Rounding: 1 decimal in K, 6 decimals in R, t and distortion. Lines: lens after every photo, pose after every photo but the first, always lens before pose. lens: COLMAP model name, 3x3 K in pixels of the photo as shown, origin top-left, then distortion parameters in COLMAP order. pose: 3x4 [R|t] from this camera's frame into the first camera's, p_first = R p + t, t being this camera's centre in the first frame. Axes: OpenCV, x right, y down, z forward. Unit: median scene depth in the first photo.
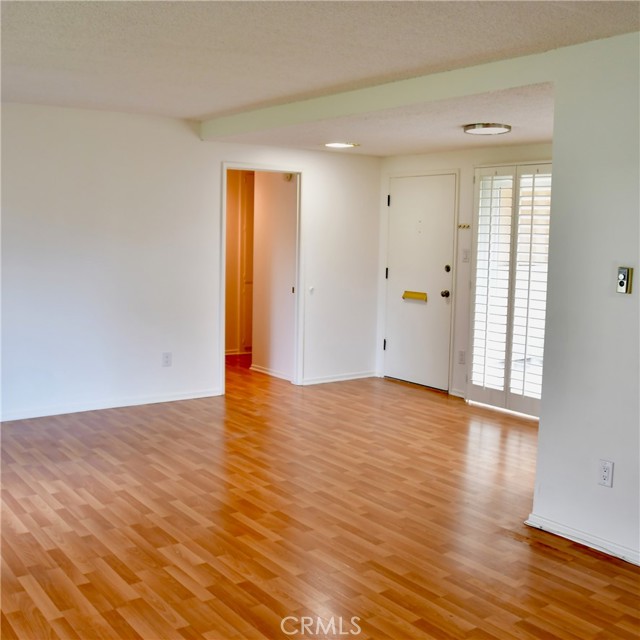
lens RADIAL K [[778.1, 0, 320.0], [0, 778.1, 320.0], [0, 0, 1]] dist [-0.154295, 0.104959]
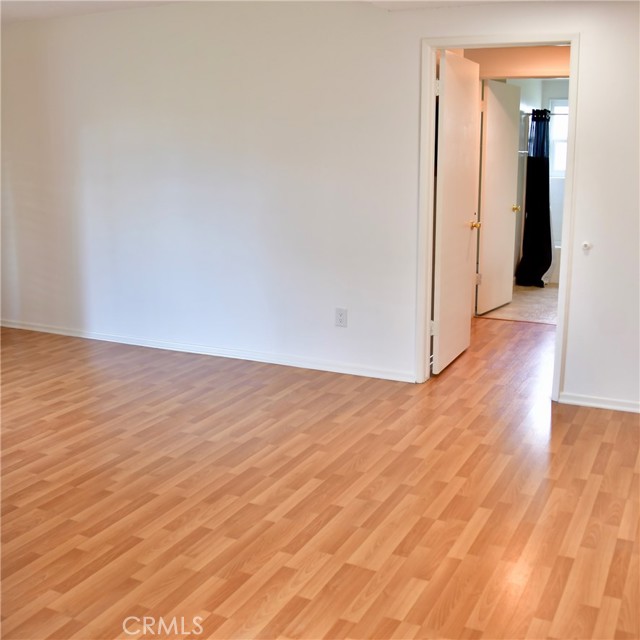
lens RADIAL K [[778.1, 0, 320.0], [0, 778.1, 320.0], [0, 0, 1]] dist [-0.154295, 0.104959]
pose [[0.453588, 0.169260, -0.874991, 0.520074], [-0.084037, 0.985548, 0.147083, -0.060773], [0.887241, 0.006817, 0.461257, 0.767221]]
